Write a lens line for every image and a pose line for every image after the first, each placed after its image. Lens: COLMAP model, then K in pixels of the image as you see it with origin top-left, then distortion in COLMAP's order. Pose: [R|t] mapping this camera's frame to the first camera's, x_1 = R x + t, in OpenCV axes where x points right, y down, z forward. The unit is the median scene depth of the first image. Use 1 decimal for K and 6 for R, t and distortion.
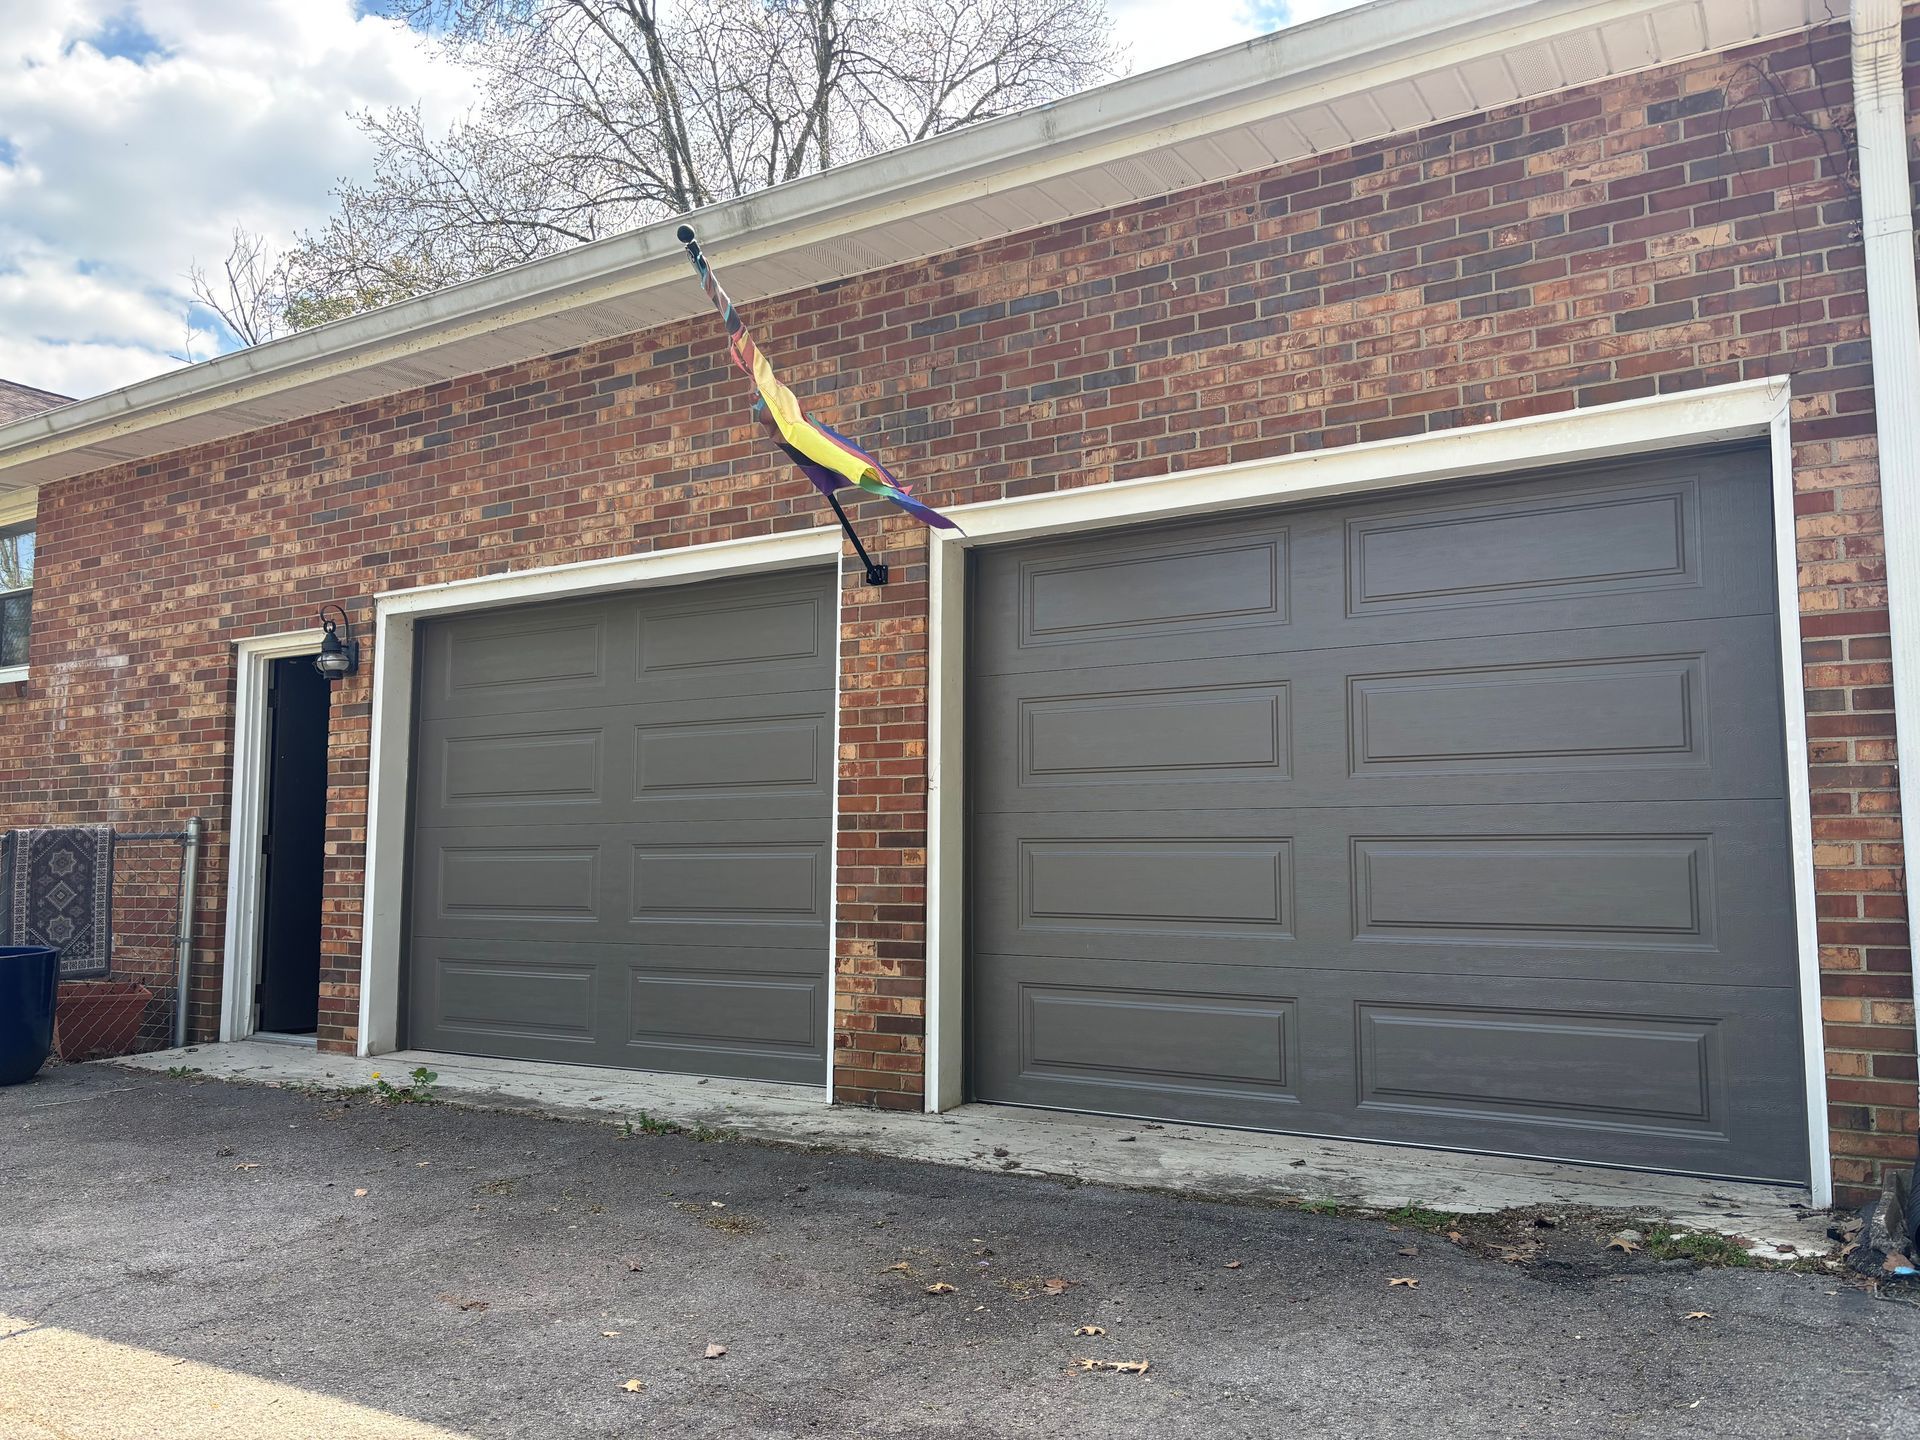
lens RADIAL K [[1435.2, 0, 952.4], [0, 1435.2, 714.7], [0, 0, 1]] dist [0.041125, -0.044372]
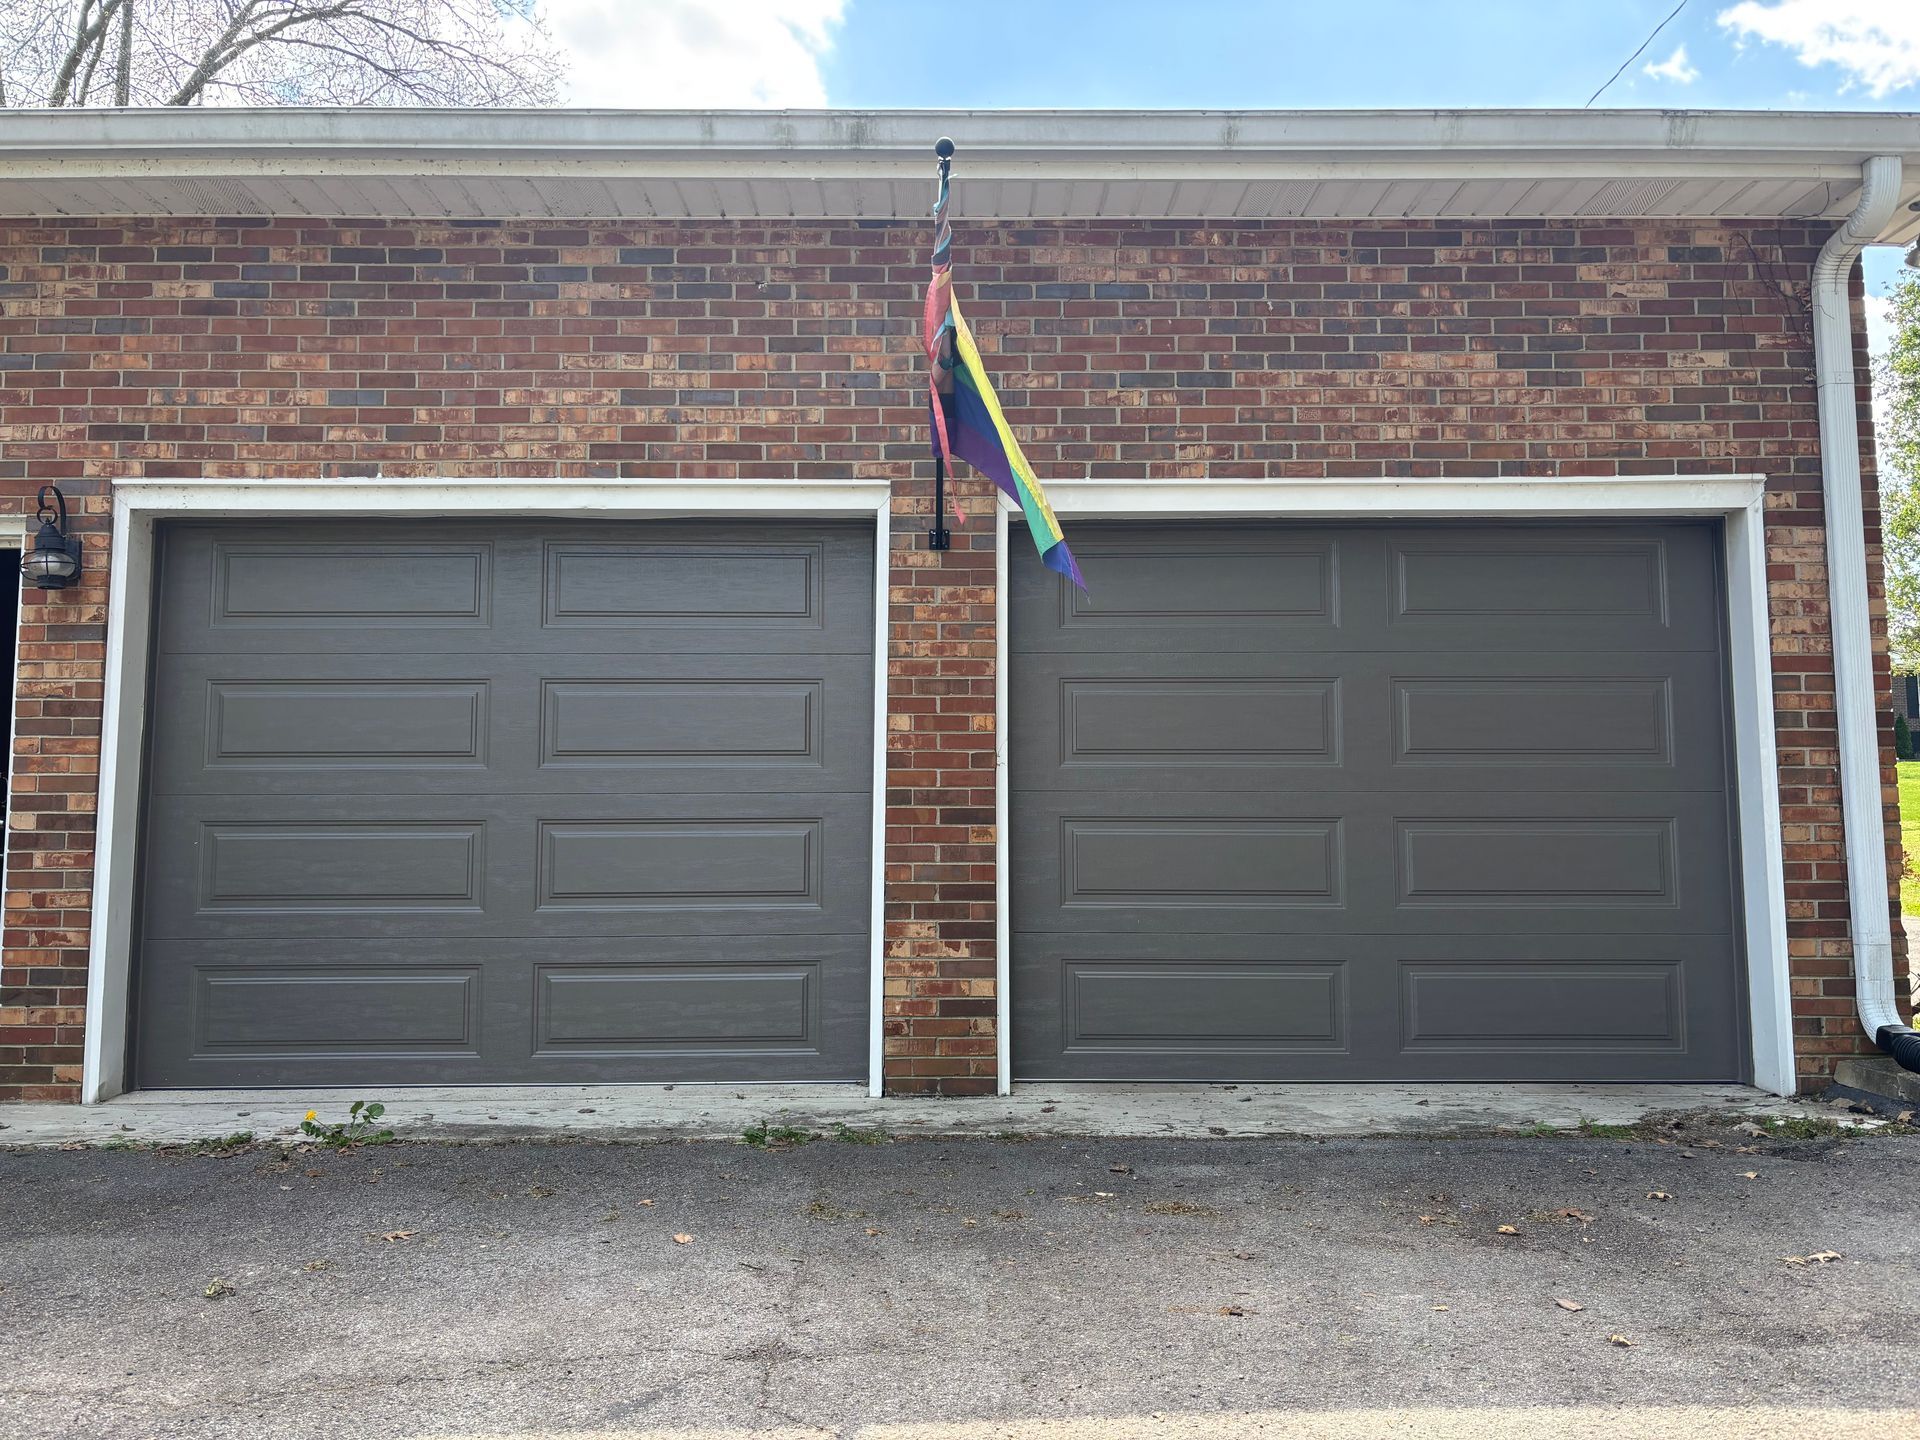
lens RADIAL K [[1435.2, 0, 952.4], [0, 1435.2, 714.7], [0, 0, 1]] dist [0.041125, -0.044372]
pose [[0.851464, 0.051235, 0.521904, -0.573491], [-0.052880, 0.998532, -0.011754, 0.032136], [-0.521740, -0.017591, 0.852923, 0.191191]]
